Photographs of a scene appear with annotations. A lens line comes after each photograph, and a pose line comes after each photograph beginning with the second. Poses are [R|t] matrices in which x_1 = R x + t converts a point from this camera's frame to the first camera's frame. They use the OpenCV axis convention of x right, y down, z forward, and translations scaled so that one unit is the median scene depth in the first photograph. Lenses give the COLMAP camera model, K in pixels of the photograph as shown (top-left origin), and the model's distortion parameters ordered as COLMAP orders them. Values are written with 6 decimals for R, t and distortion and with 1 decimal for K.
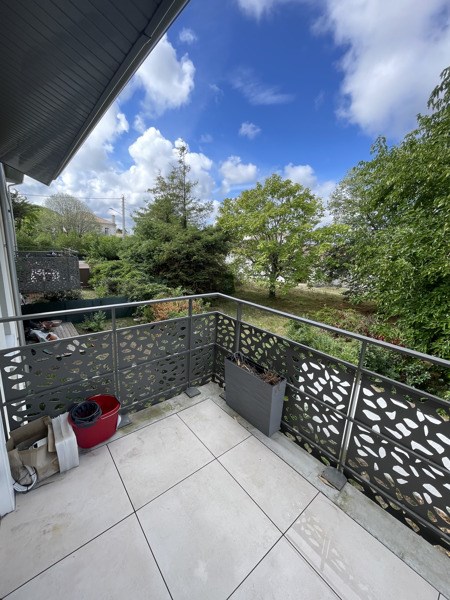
lens RADIAL K [[243.6, 0, 221.3], [0, 243.6, 295.3], [0, 0, 1]] dist [-0.002369, 0.000567]
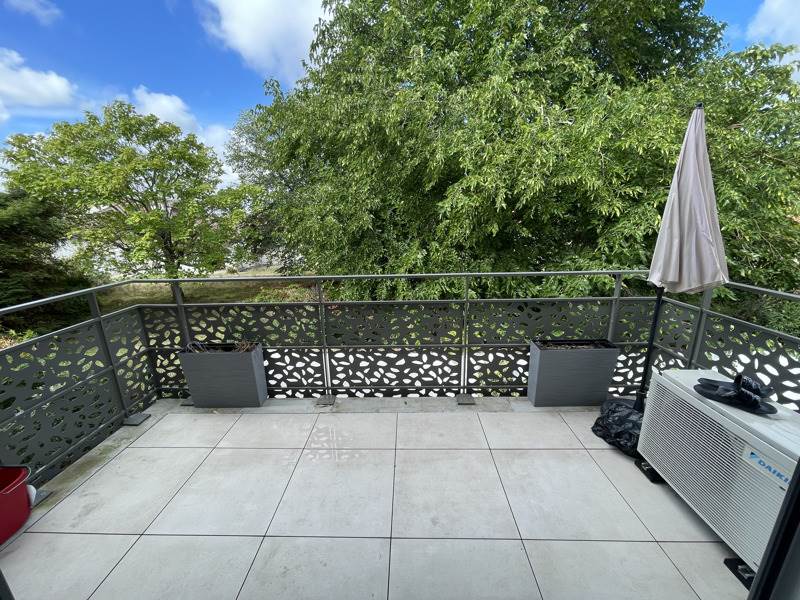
lens RADIAL K [[324.8, 0, 394.0], [0, 324.8, 302.7], [0, 0, 1]] dist [-0.002369, 0.000567]
pose [[0.667869, -0.258839, 0.697821, -0.183617], [0.212259, 0.964883, 0.154751, 0.073441], [-0.713371, 0.044765, 0.699356, -0.225452]]
